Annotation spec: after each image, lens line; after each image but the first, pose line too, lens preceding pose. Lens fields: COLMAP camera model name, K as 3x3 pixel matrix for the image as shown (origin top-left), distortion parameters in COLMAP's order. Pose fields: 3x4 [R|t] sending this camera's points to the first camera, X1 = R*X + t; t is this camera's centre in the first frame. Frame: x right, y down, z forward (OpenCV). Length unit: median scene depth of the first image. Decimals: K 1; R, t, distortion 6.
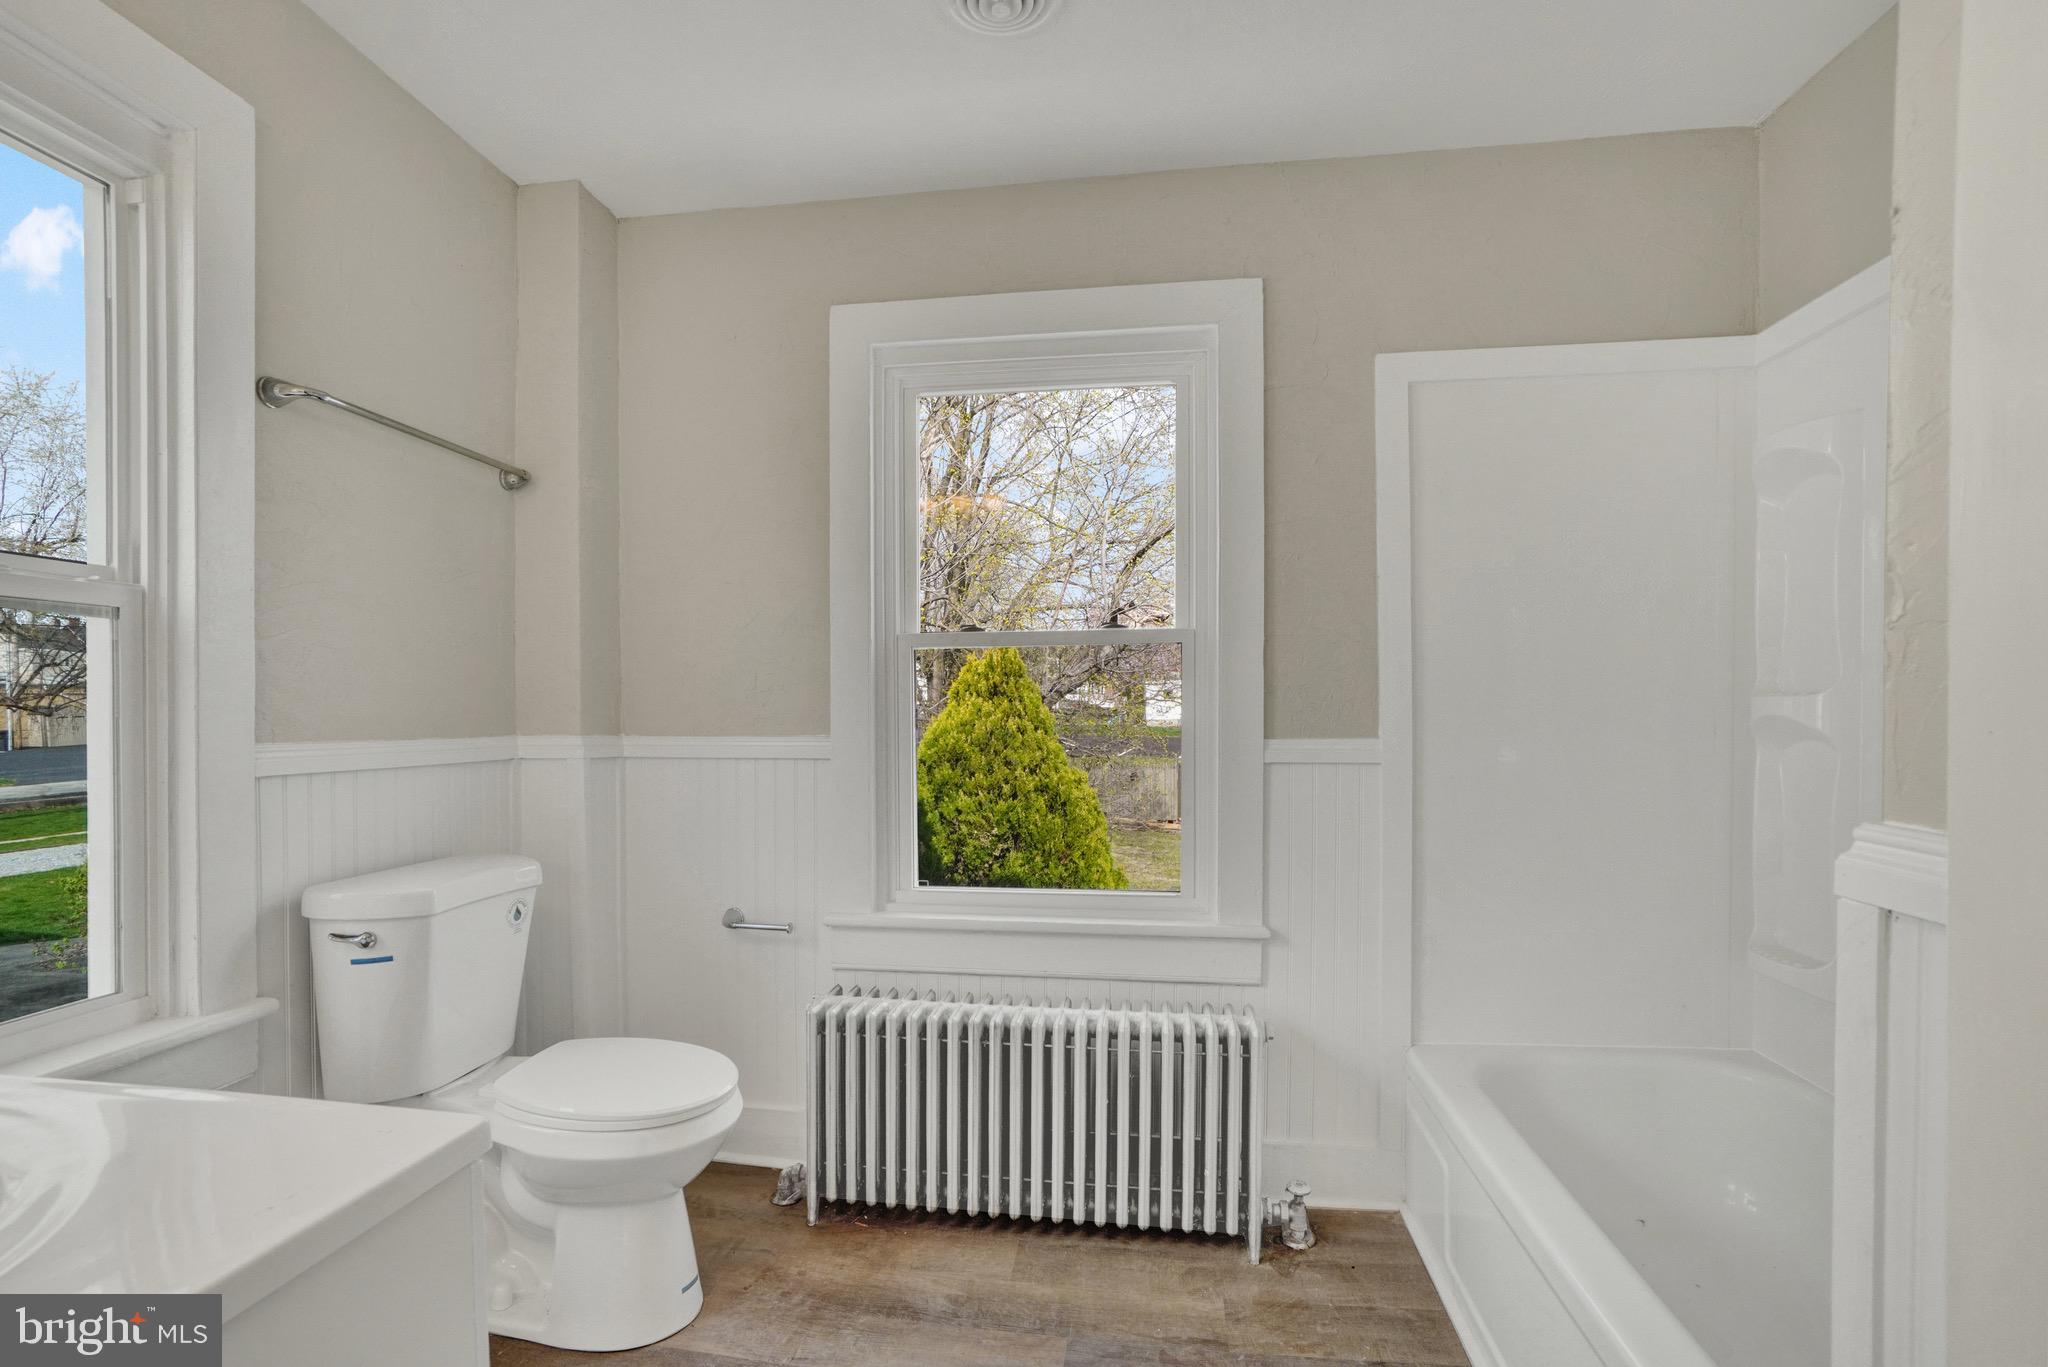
lens RADIAL K [[972.0, 0, 1024.0], [0, 972.0, 683.5], [0, 0, 1]] dist [-0.000434, -0.000014]
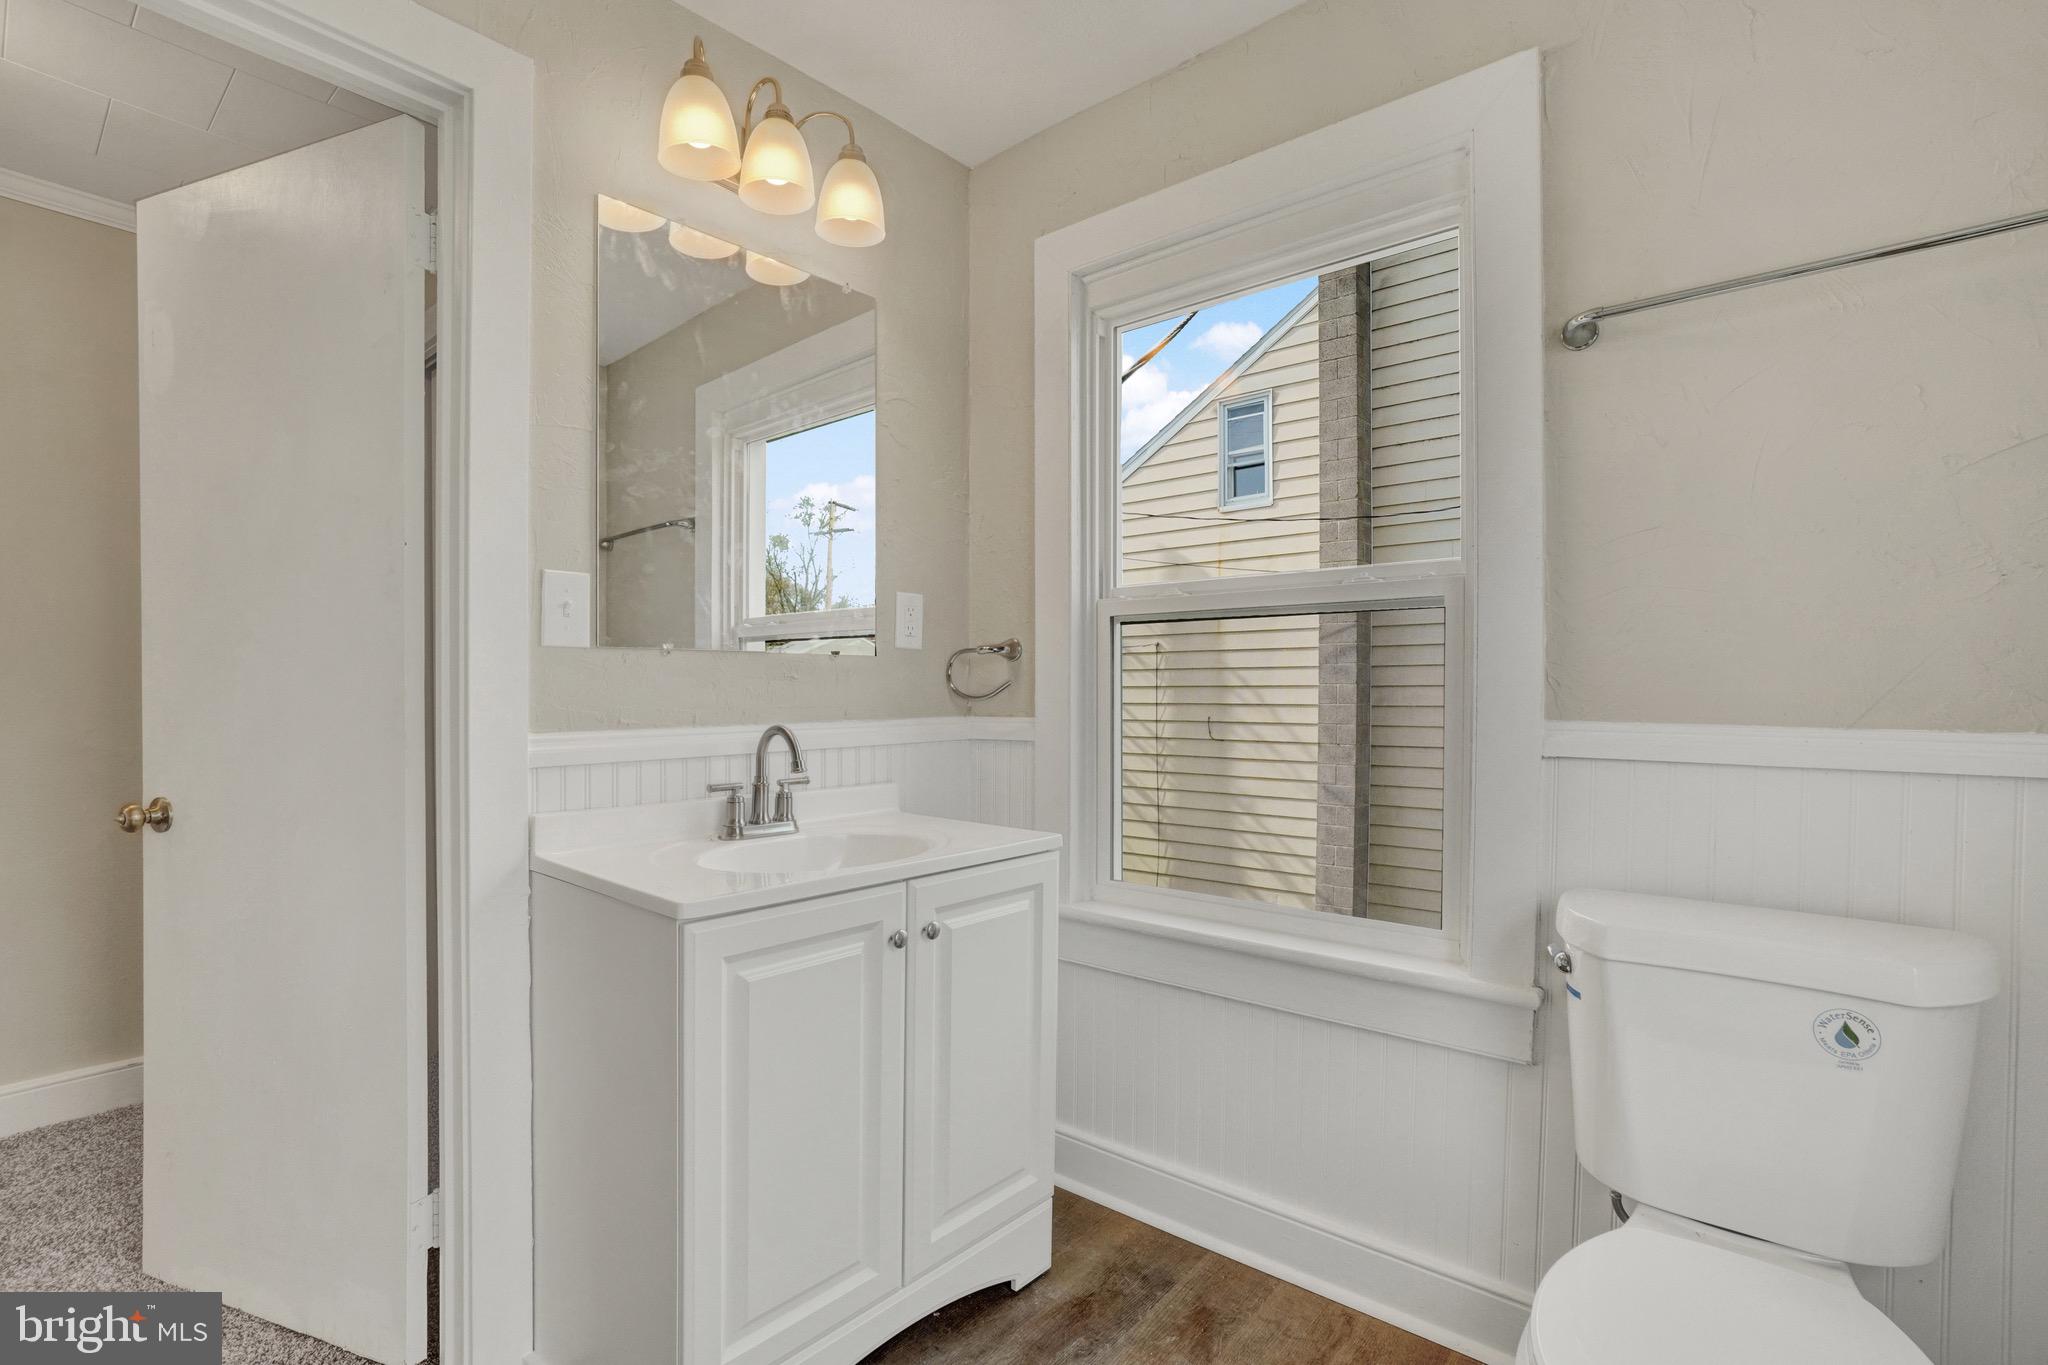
lens RADIAL K [[972.0, 0, 1024.0], [0, 972.0, 682.5], [0, 0, 1]] dist [-0.000434, -0.000014]
pose [[-0.532859, -0.006537, -0.846179, 0.225681], [0.021862, 0.999530, -0.021488, 0.029719], [0.845922, -0.029949, -0.532466, 0.900049]]
